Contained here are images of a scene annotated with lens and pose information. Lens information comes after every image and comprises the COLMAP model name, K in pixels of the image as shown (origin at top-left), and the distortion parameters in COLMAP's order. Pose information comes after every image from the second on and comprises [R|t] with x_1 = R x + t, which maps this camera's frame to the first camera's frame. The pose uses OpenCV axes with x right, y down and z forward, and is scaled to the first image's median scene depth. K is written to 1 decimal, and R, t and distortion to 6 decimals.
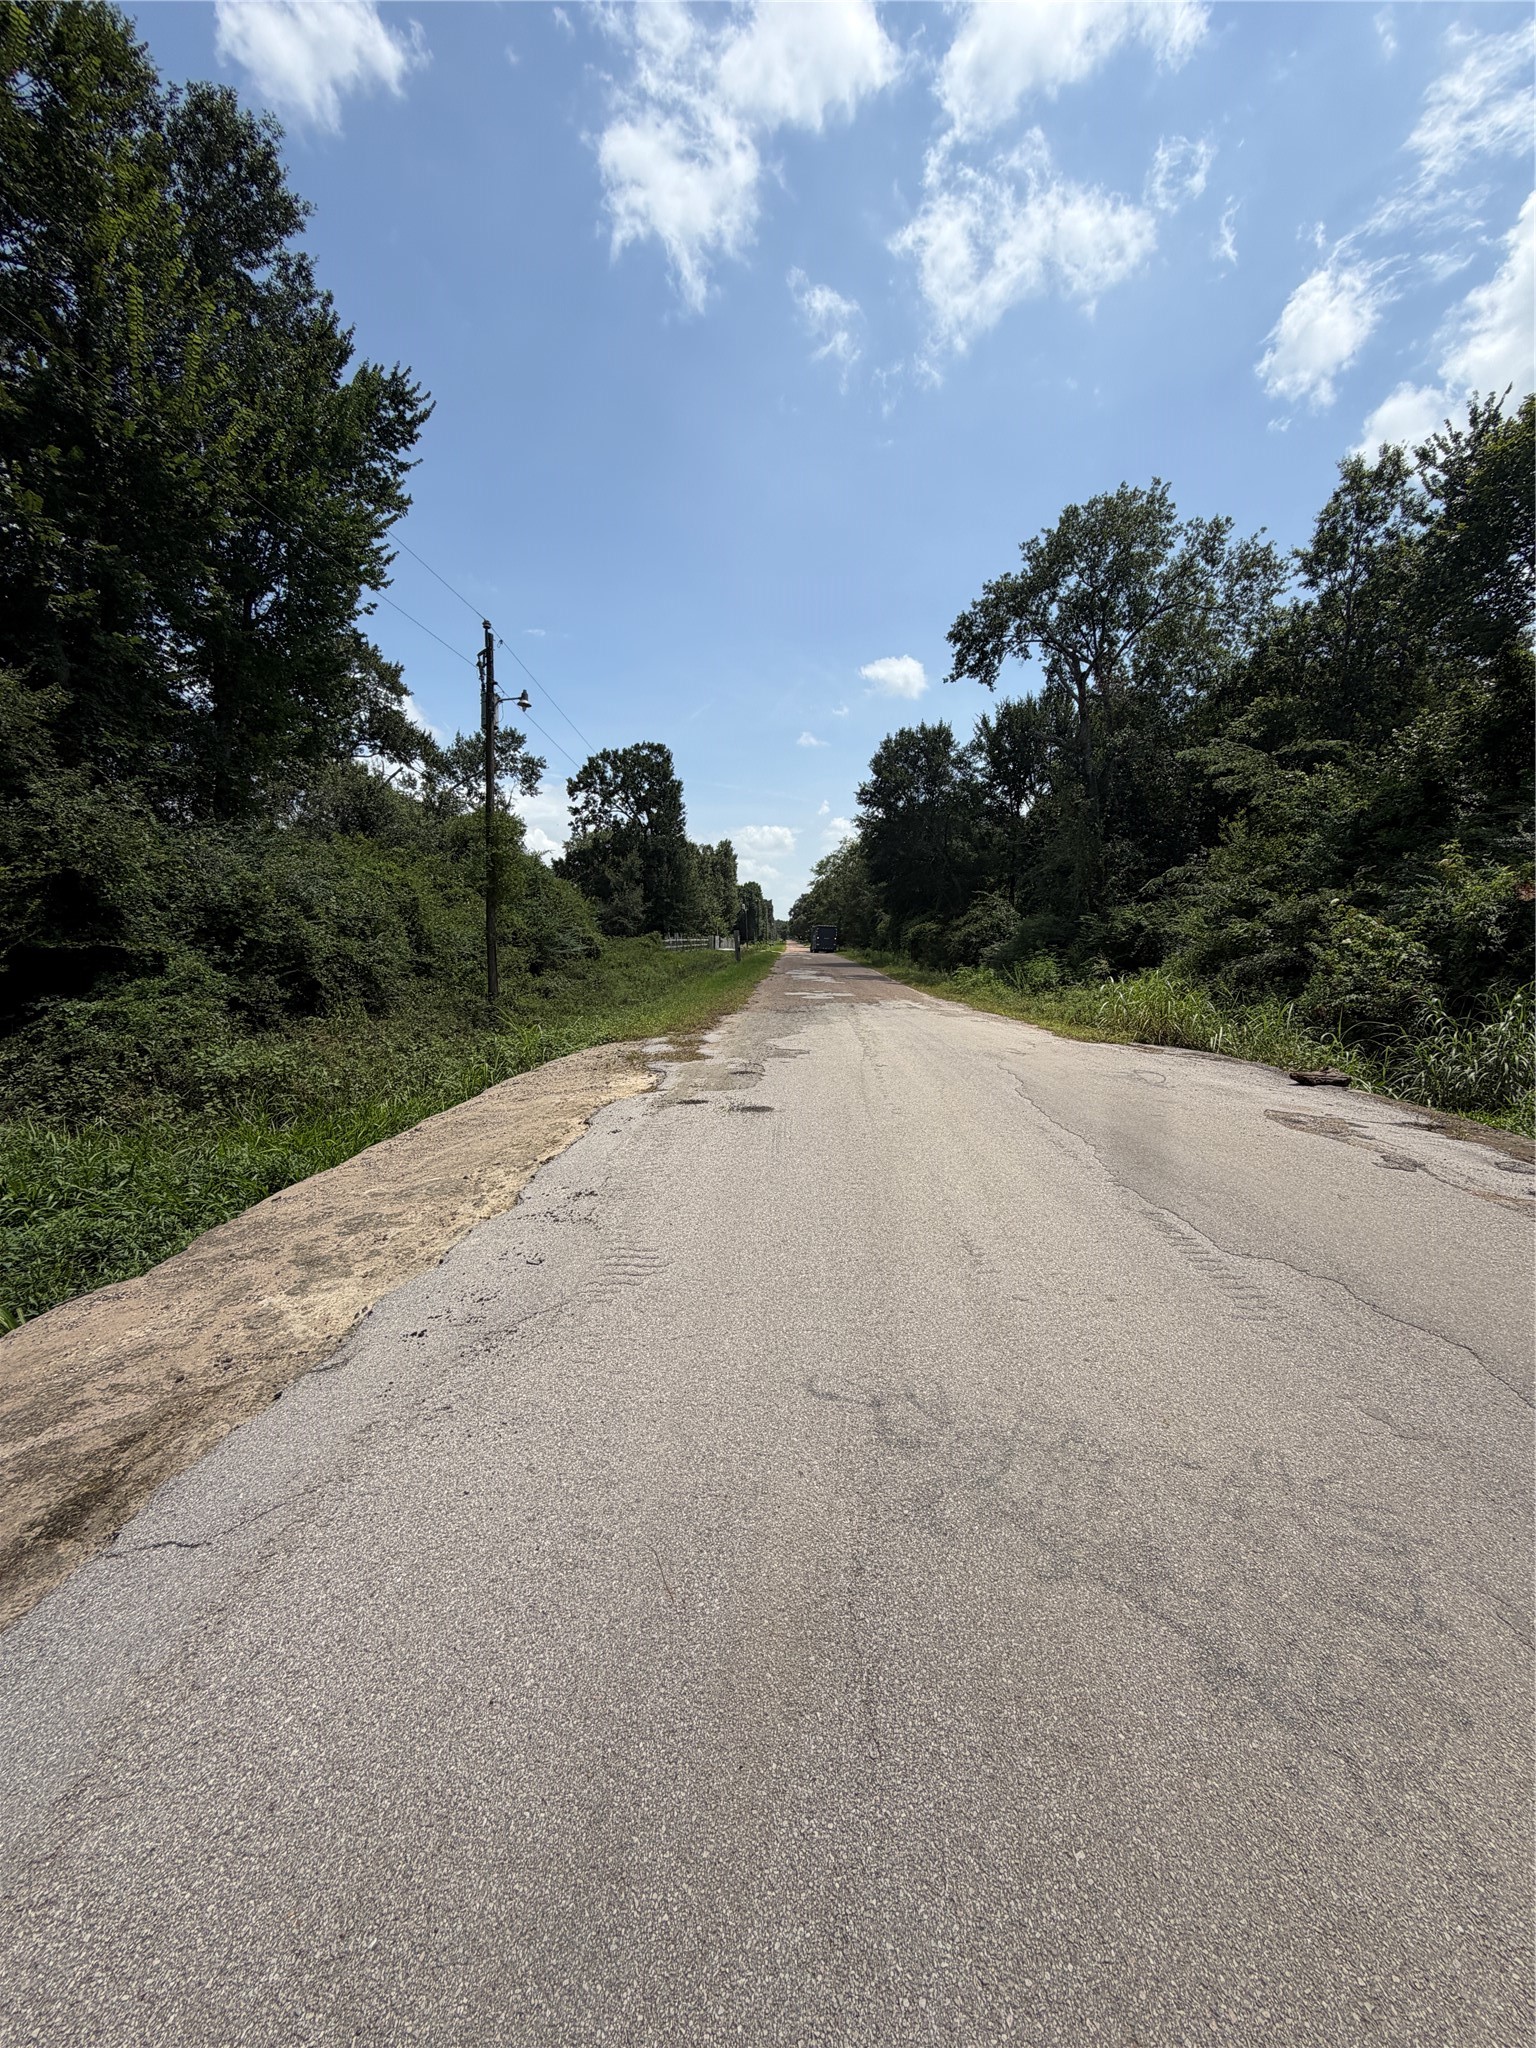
lens RADIAL K [[820.7, 0, 769.0], [0, 820.7, 1027.7], [0, 0, 1]] dist [0.000317, 0.000002]
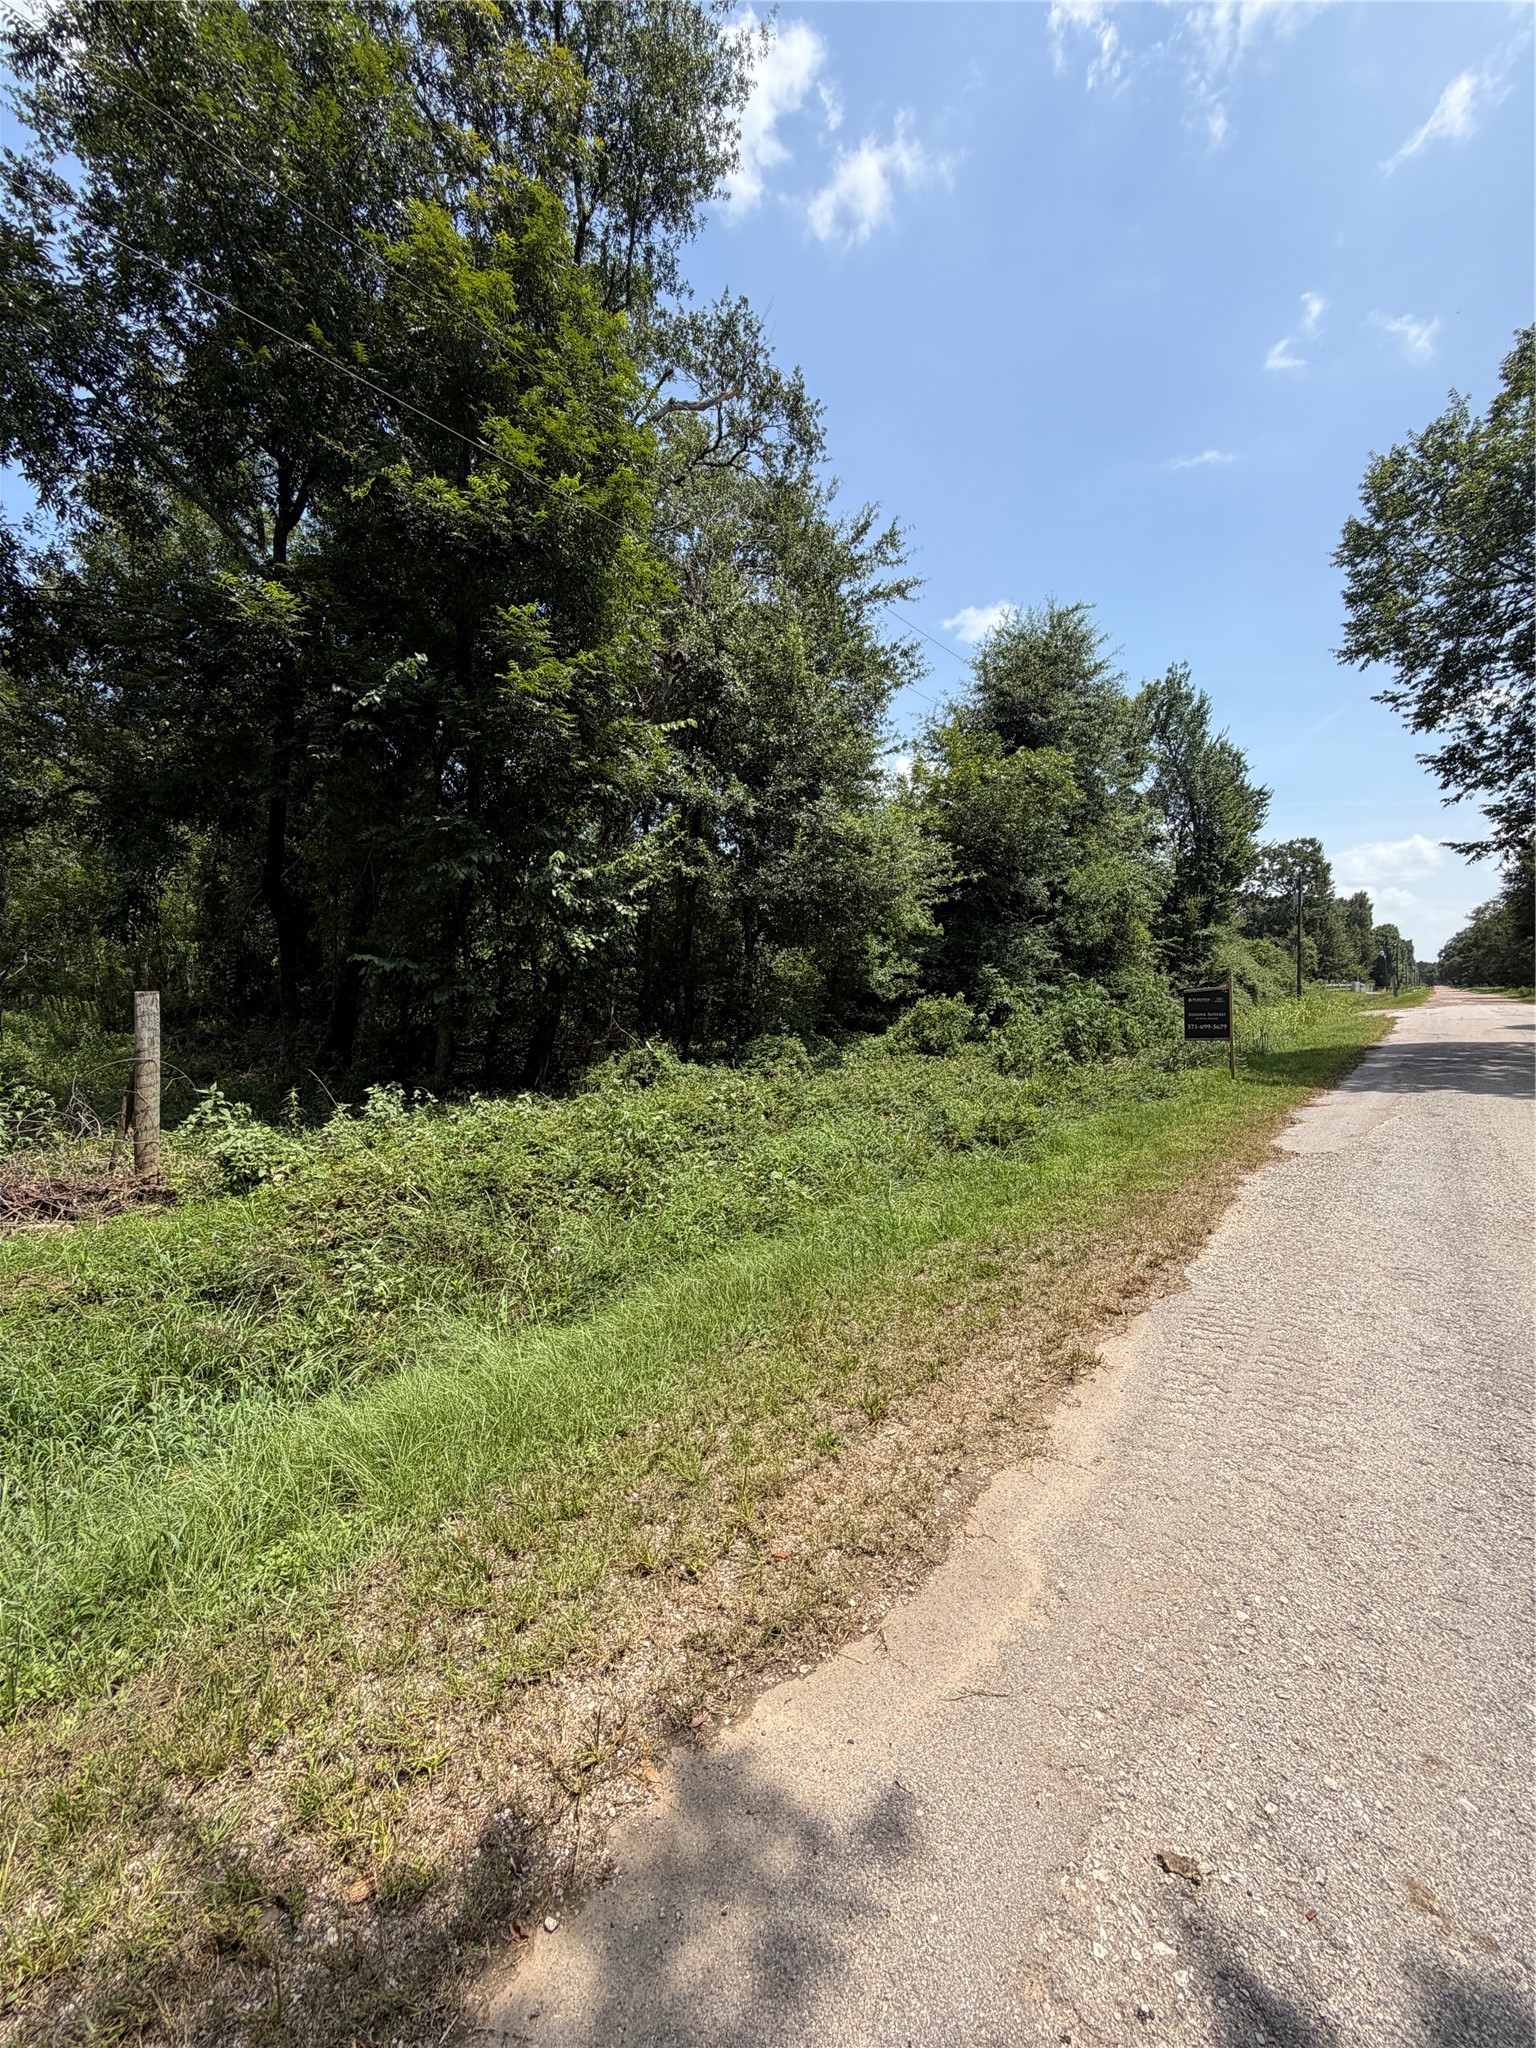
lens RADIAL K [[820.6, 0, 763.5], [0, 820.6, 1028.8], [0, 0, 1]] dist [-0.000498, -0.000276]
pose [[0.787773, 0.001976, -0.615962, -0.010154], [-0.041850, 0.997856, -0.050322, 0.042910], [0.614542, 0.065420, 0.786167, -0.377584]]
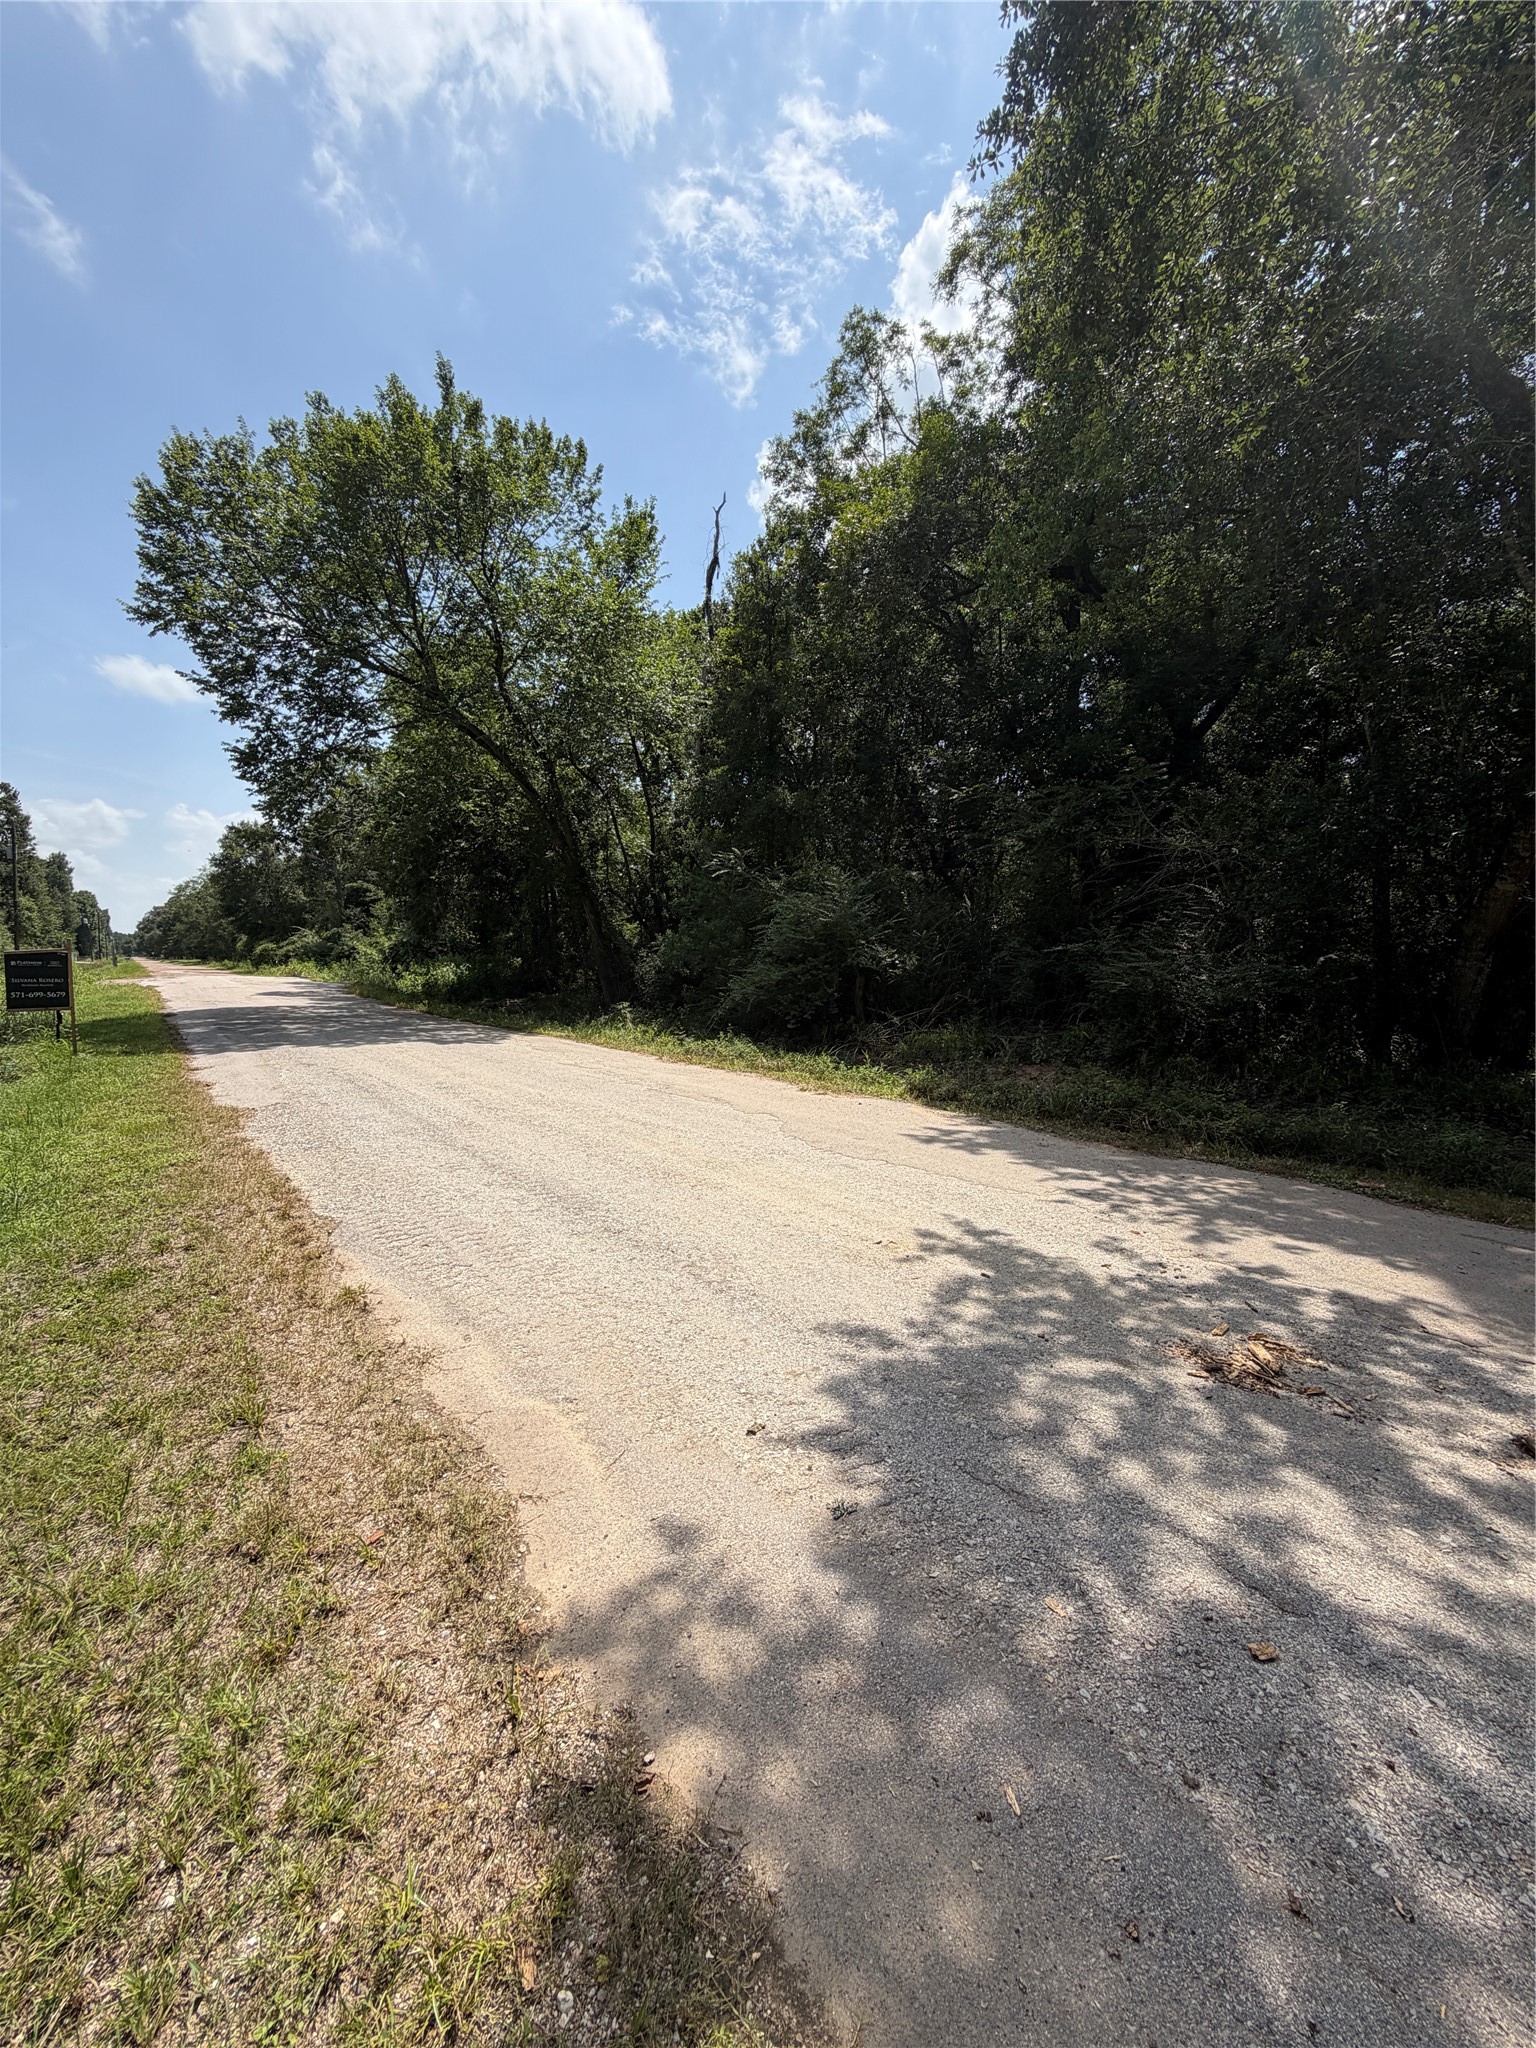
lens RADIAL K [[820.6, 0, 773.5], [0, 820.6, 1024.8], [0, 0, 1]] dist [-0.000498, -0.000276]
pose [[0.772735, -0.040637, 0.633426, -0.028222], [0.058018, 0.998293, -0.006734, 0.043876], [-0.632071, 0.041954, 0.773774, -0.381699]]
